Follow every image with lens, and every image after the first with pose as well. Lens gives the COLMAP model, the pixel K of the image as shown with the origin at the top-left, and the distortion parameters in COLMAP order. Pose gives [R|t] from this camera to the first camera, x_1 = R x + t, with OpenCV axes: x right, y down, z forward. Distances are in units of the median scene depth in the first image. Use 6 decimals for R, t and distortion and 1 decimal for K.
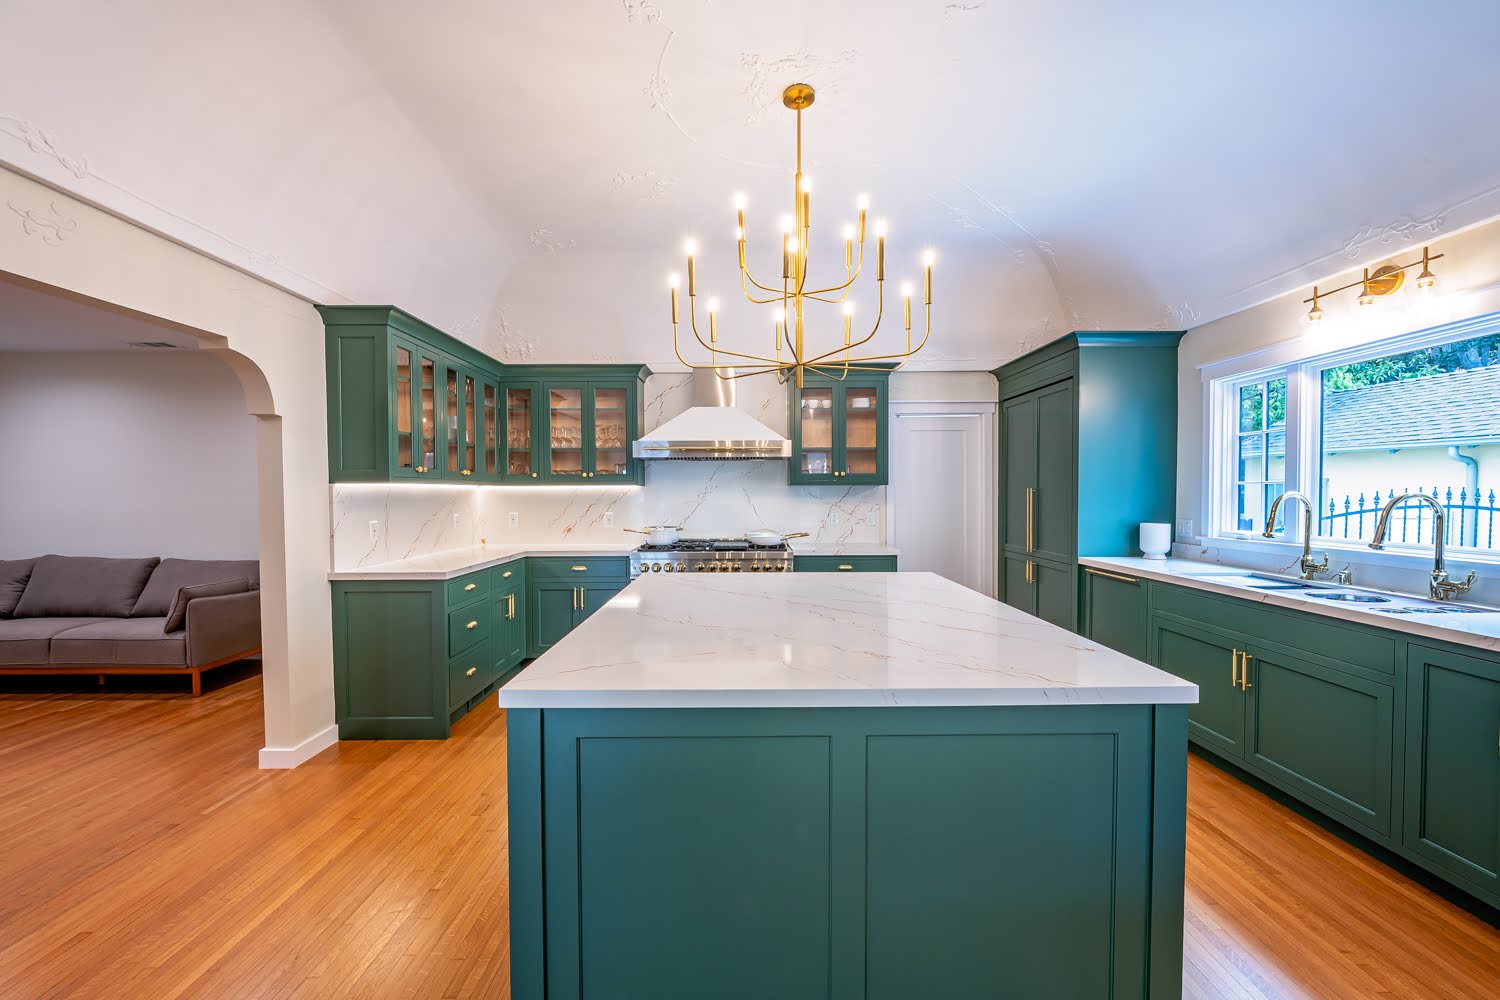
lens RADIAL K [[615.9, 0, 750.1], [0, 615.9, 507.1], [0, 0, 1]] dist [-0.007111, -0.000281]
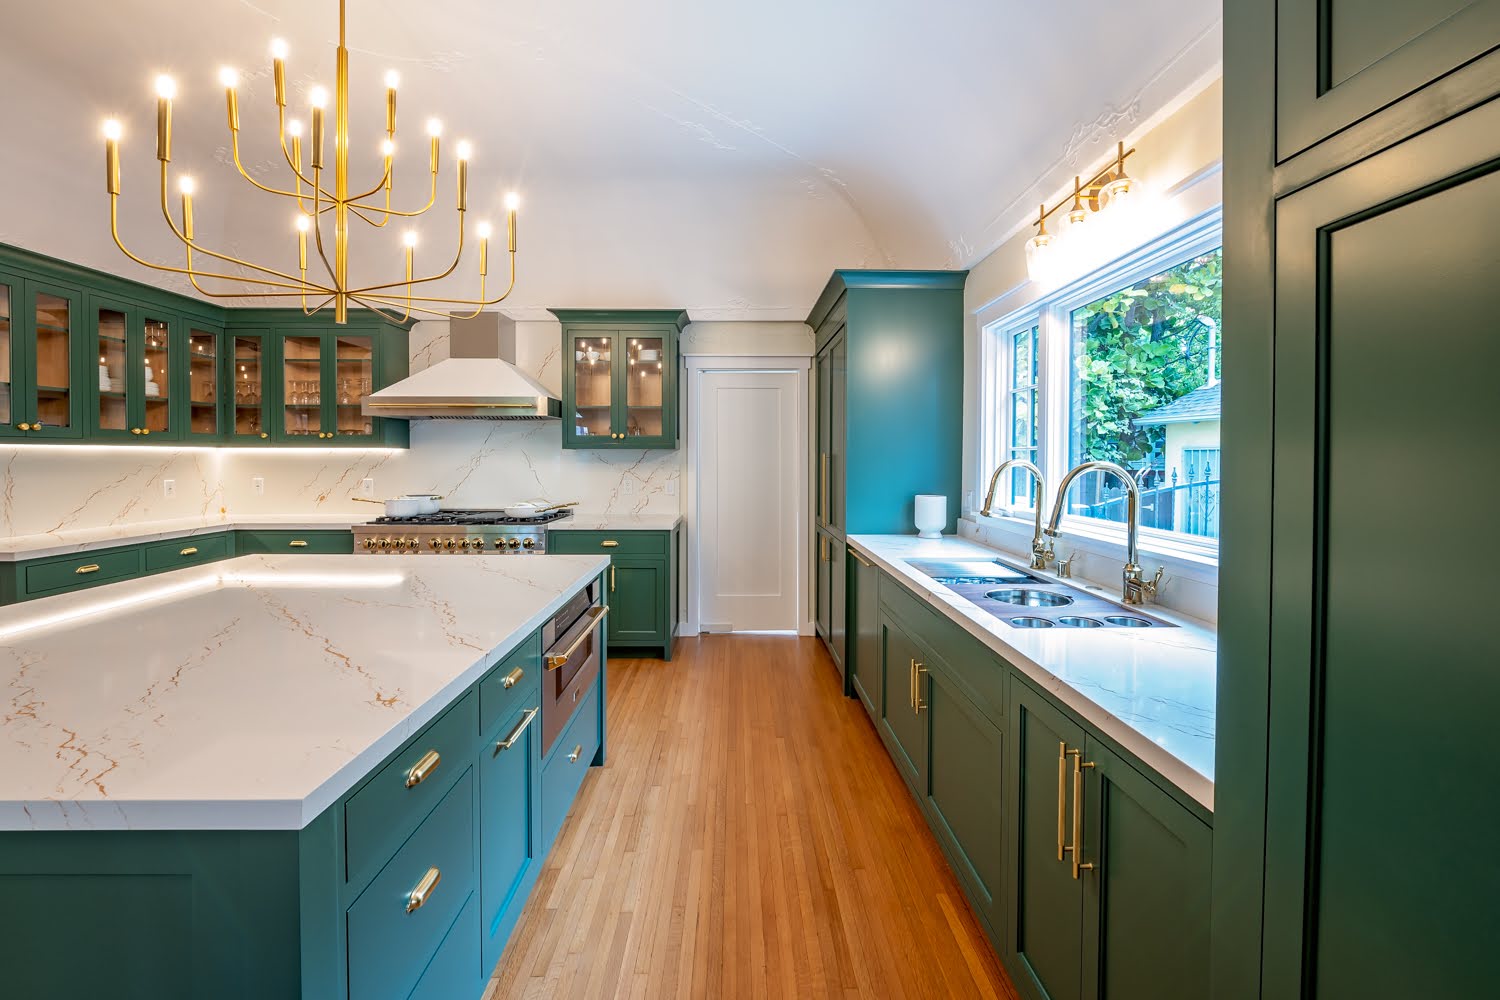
lens RADIAL K [[620.6, 0, 747.7], [0, 620.6, 467.7], [0, 0, 1]] dist [-0.003526, -0.000093]
pose [[0.999889, 0.005270, 0.013927, 0.324893], [-0.005191, 0.999970, -0.005671, -0.004808], [-0.013956, 0.005598, 0.999887, 0.118671]]
